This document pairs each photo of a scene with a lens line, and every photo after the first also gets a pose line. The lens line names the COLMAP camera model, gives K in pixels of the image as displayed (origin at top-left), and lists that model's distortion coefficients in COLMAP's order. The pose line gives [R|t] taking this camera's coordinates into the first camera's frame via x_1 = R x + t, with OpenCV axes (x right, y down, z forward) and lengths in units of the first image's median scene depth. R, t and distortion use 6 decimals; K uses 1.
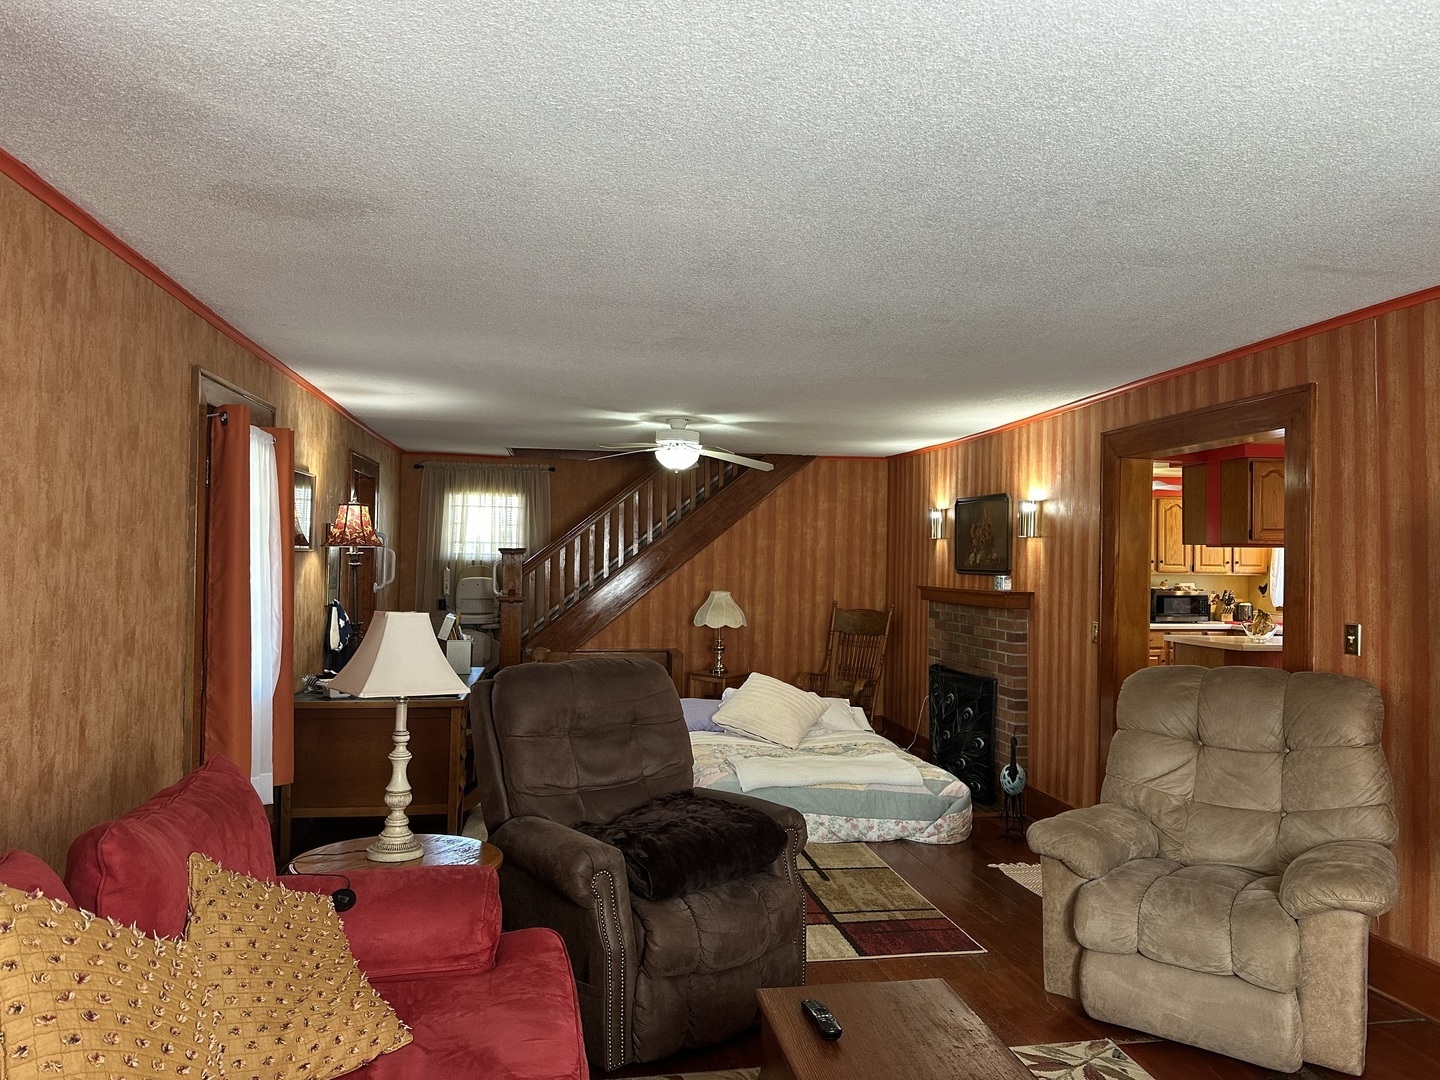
lens RADIAL K [[989.8, 0, 744.6], [0, 989.8, 535.5], [0, 0, 1]] dist [0.055439, -0.056845]
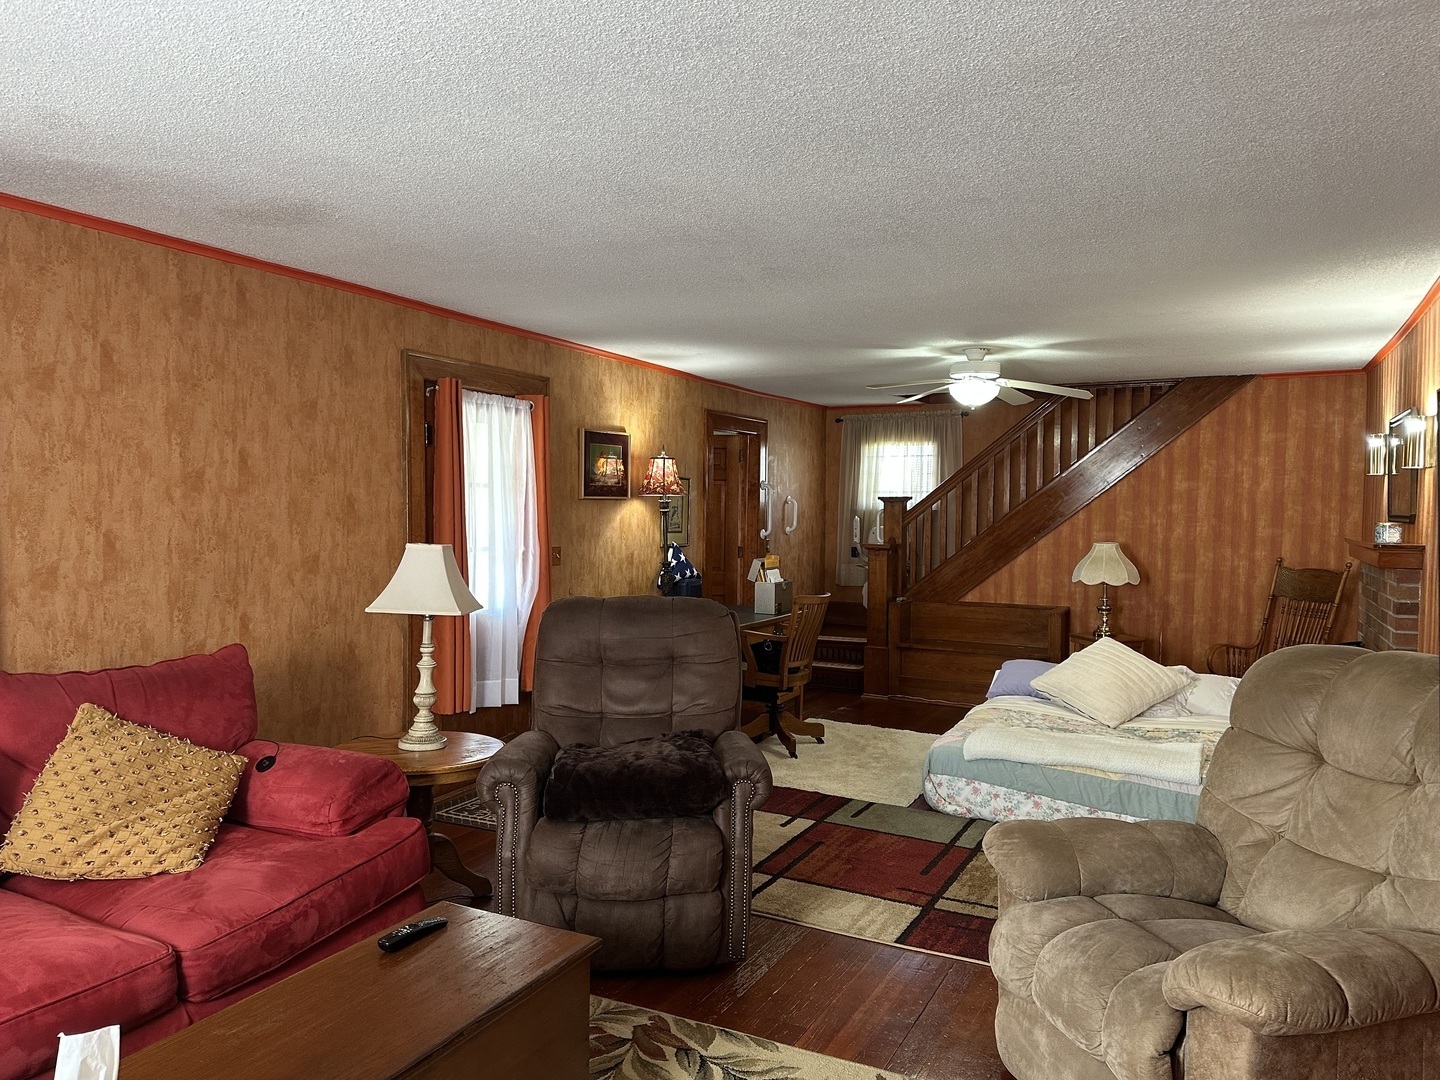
lens RADIAL K [[1007.6, 0, 720.0], [0, 1007.6, 540.0], [0, 0, 1]] dist [0.045205, -0.003463]
pose [[0.803548, 0.011741, -0.595124, 0.298696], [0.017723, 0.998890, 0.043636, 0.011888], [0.594976, -0.045611, 0.802448, 0.111823]]
